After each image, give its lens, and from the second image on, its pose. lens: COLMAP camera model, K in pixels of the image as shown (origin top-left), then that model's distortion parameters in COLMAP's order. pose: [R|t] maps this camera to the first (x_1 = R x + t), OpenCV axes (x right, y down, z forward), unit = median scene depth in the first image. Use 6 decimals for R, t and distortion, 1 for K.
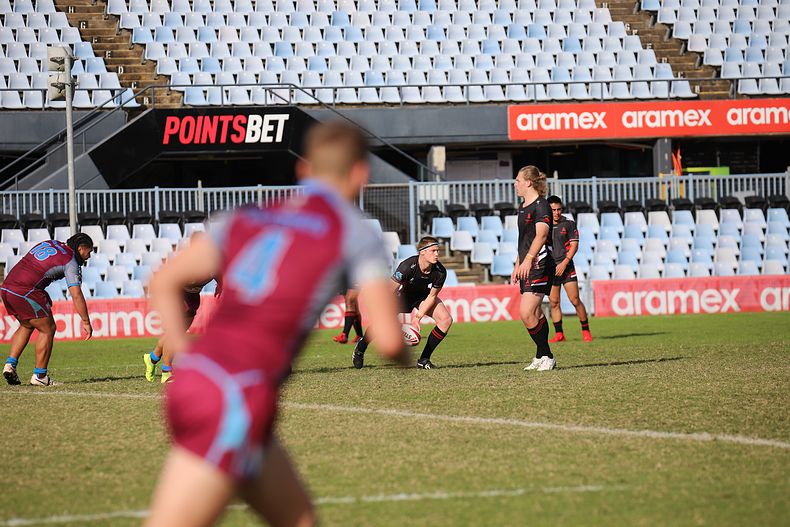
lens RADIAL K [[4991.5, 0, 395.0], [0, 4991.5, 263.5], [0, 0, 1]] dist [2.214015, 0.752821]
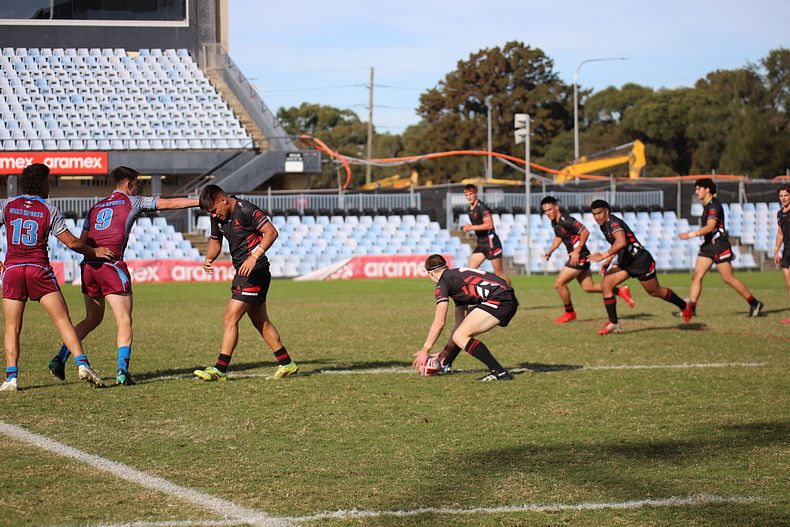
lens RADIAL K [[2767.4, 0, 395.0], [0, 2767.4, 263.5], [0, 0, 1]] dist [0.077760, -0.694533]
pose [[0.992812, 0.015997, -0.118611, 0.248512], [-0.014722, 0.999824, 0.011624, -0.007686], [0.118776, -0.009795, 0.992873, 0.116800]]
